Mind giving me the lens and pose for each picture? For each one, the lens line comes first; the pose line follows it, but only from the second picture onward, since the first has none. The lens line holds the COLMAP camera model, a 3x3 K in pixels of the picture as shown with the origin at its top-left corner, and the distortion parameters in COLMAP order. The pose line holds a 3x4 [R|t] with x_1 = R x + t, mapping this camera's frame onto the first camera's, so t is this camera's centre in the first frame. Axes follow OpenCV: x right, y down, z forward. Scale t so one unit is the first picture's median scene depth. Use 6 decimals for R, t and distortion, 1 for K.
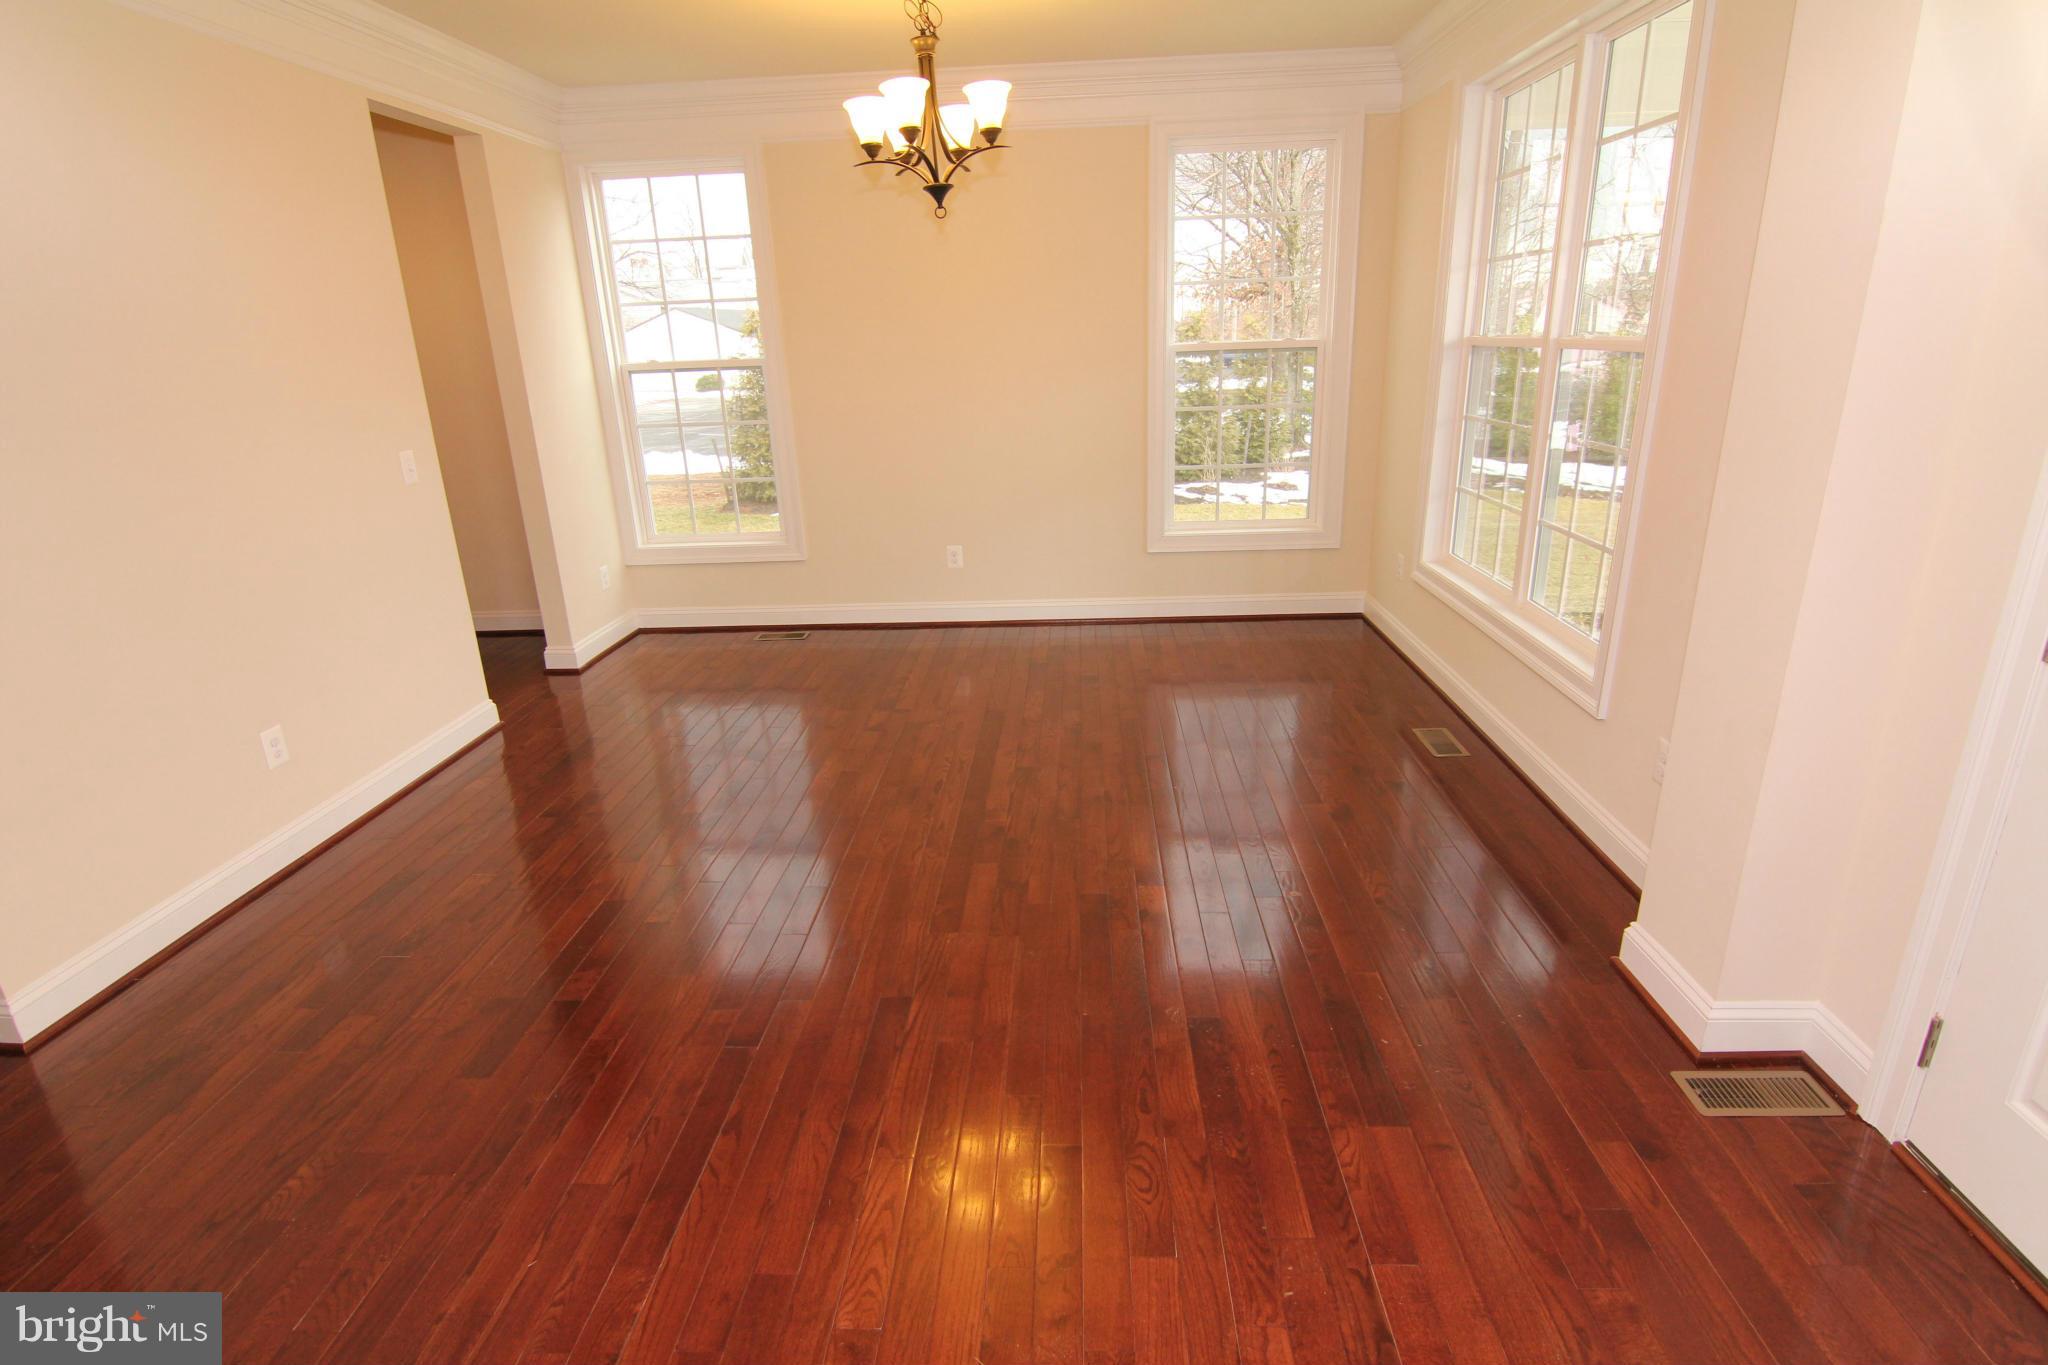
lens RADIAL K [[1034.9, 0, 1026.9], [0, 1034.9, 688.8], [0, 0, 1]] dist [-0.018326, -0.001168]
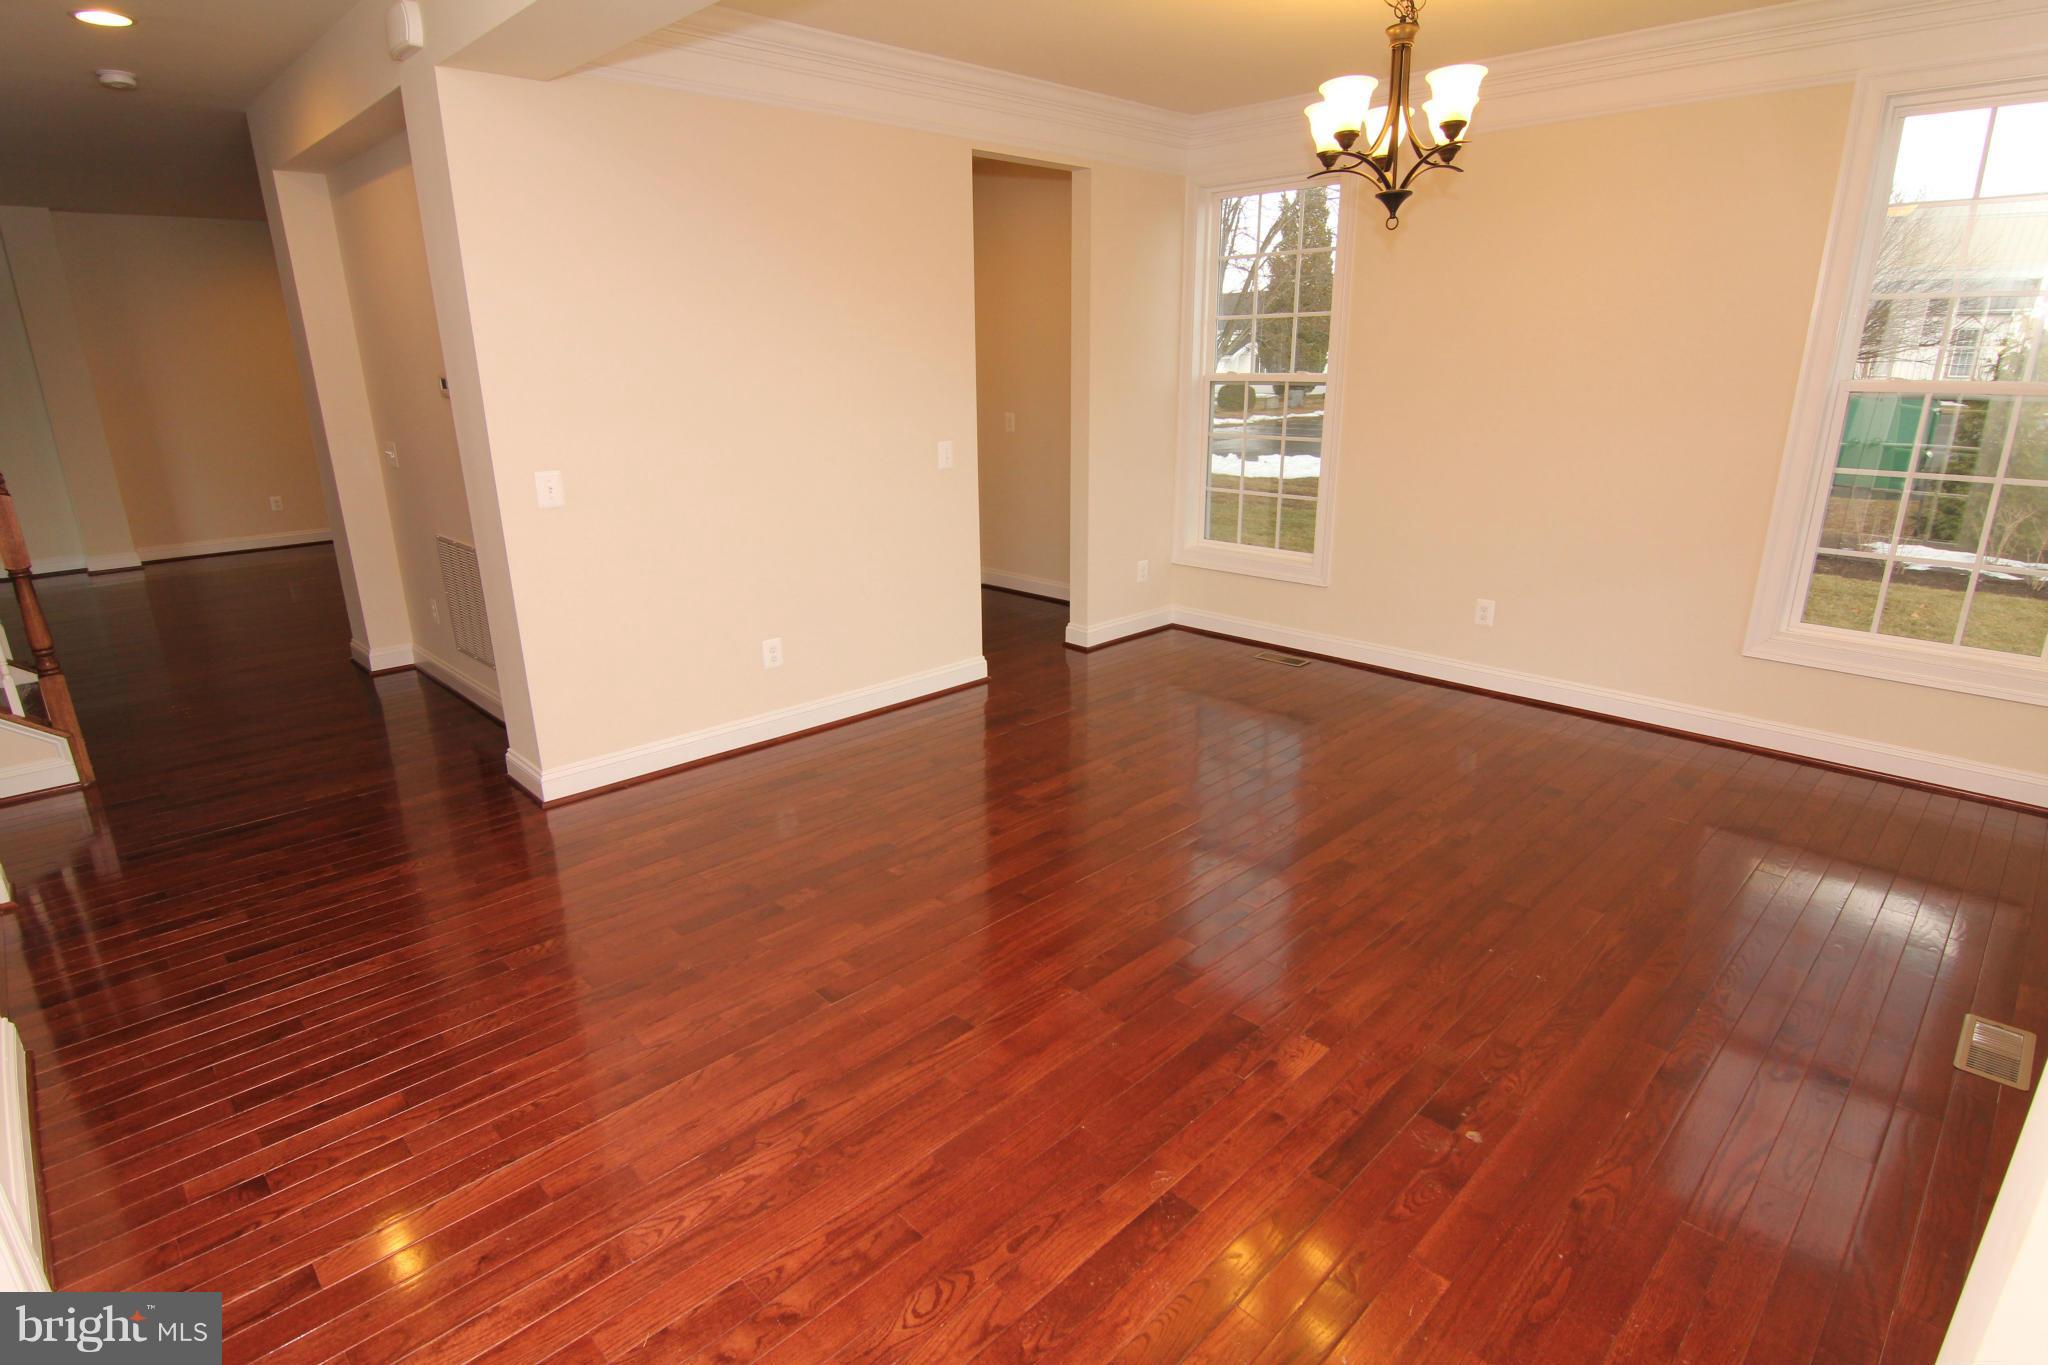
lens RADIAL K [[1034.9, 0, 1026.9], [0, 1034.9, 688.8], [0, 0, 1]] dist [-0.018326, -0.001168]
pose [[0.735099, 0.232612, -0.636805, 0.339578], [-0.232734, 0.968799, 0.085225, -0.081233], [0.636761, 0.085558, 0.766300, 0.166595]]
